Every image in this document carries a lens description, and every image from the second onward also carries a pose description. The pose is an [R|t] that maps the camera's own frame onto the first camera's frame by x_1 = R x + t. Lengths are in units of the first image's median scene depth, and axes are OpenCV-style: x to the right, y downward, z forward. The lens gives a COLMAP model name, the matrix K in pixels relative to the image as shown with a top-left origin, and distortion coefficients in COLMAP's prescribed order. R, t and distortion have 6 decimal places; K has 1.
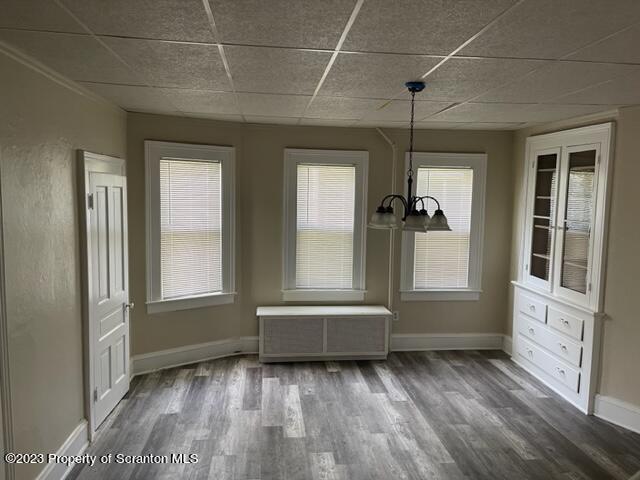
lens RADIAL K [[494.4, 0, 320.0], [0, 494.4, 240.0], [0, 0, 1]] dist [0.000677, -0.000009]
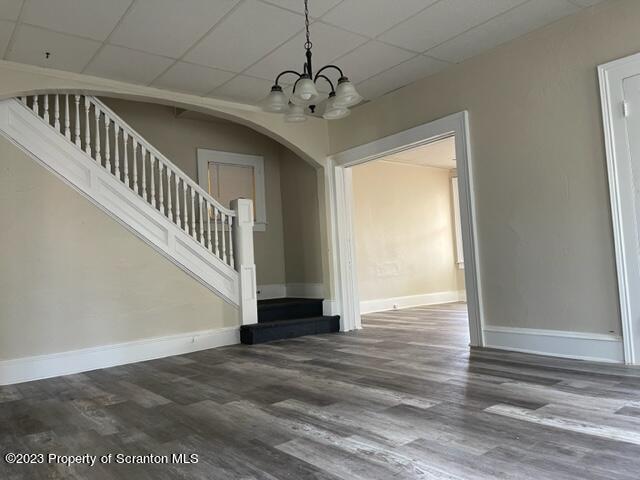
lens RADIAL K [[494.4, 0, 320.0], [0, 494.4, 240.0], [0, 0, 1]] dist [0.000677, -0.000009]
pose [[-0.854015, -0.001573, -0.520246, 0.531065], [-0.009874, 0.999864, 0.013186, 0.161700], [0.520155, 0.016397, -0.853915, 1.503273]]
